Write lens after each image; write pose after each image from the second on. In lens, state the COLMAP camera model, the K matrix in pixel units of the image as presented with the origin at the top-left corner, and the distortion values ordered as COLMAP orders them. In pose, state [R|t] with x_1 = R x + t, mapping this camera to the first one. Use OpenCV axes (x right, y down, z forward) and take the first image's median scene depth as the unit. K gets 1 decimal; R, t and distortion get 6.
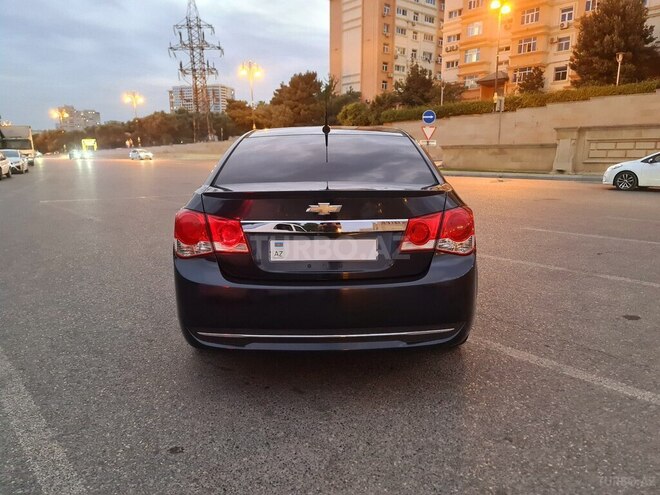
lens RADIAL K [[484.9, 0, 338.7], [0, 484.9, 260.2], [0, 0, 1]] dist [0.080812, -0.079046]
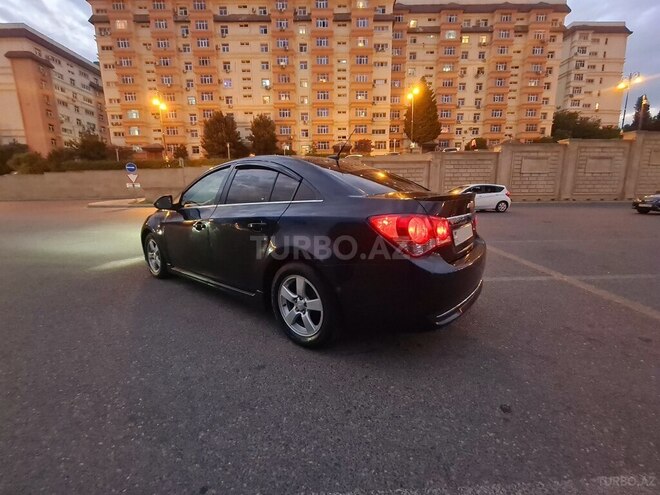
lens RADIAL K [[272.8, 0, 327.4], [0, 272.8, 244.7], [0, 0, 1]] dist [0.000623, -0.000863]
pose [[0.639721, -0.146307, 0.754554, -0.037661], [0.170931, 0.984212, 0.045920, -0.003924], [-0.749360, 0.099601, 0.654630, 0.030715]]
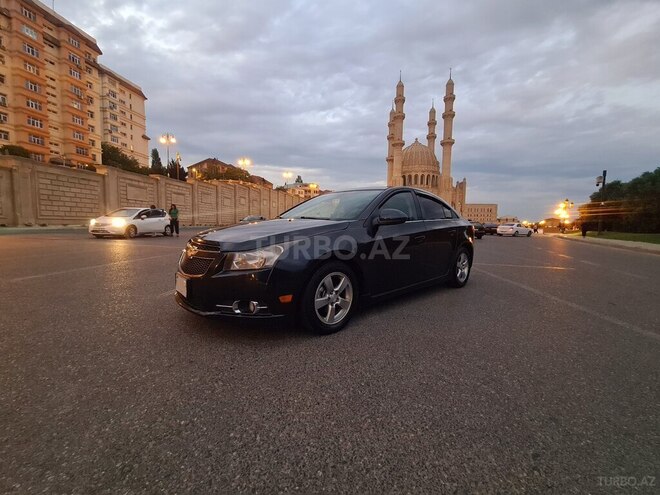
lens RADIAL K [[271.0, 0, 326.7], [0, 271.0, 244.6], [0, 0, 1]] dist [-0.003291, 0.004569]
pose [[-0.638549, -0.073700, 0.766044, -0.045326], [0.138740, 0.968070, 0.208785, -0.021263], [-0.756972, 0.239600, -0.607935, 0.124266]]
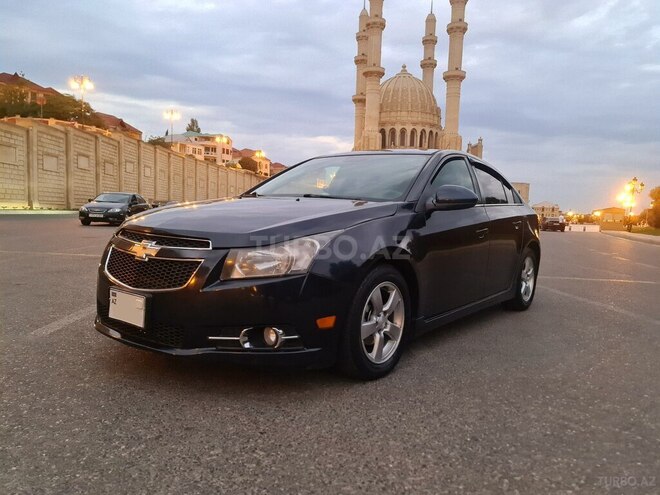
lens RADIAL K [[481.2, 0, 338.7], [0, 481.2, 254.7], [0, 0, 1]] dist [0.082708, -0.068399]
pose [[-0.770745, -0.083858, 0.631601, -0.041040], [0.094361, 0.965346, 0.243318, -0.022781], [-0.630118, 0.247135, -0.736122, 0.135593]]
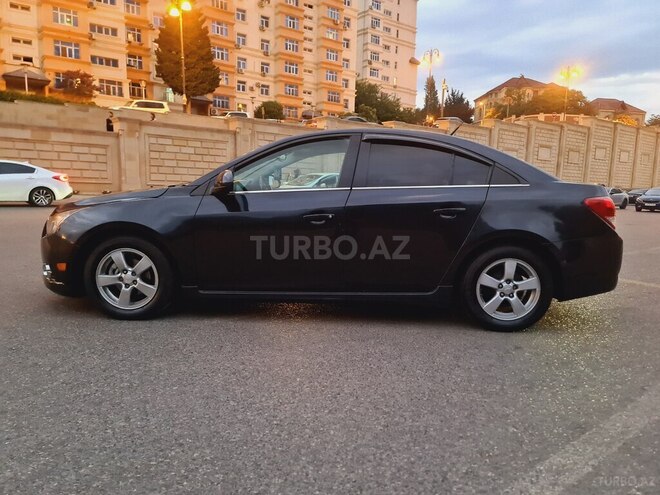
lens RADIAL K [[481.2, 0, 338.7], [0, 481.2, 254.7], [0, 0, 1]] dist [0.082708, -0.068399]
pose [[0.043324, -0.137456, 0.989560, -0.074269], [0.183148, 0.974797, 0.127387, -0.011017], [-0.982130, 0.175717, 0.067407, 0.070890]]
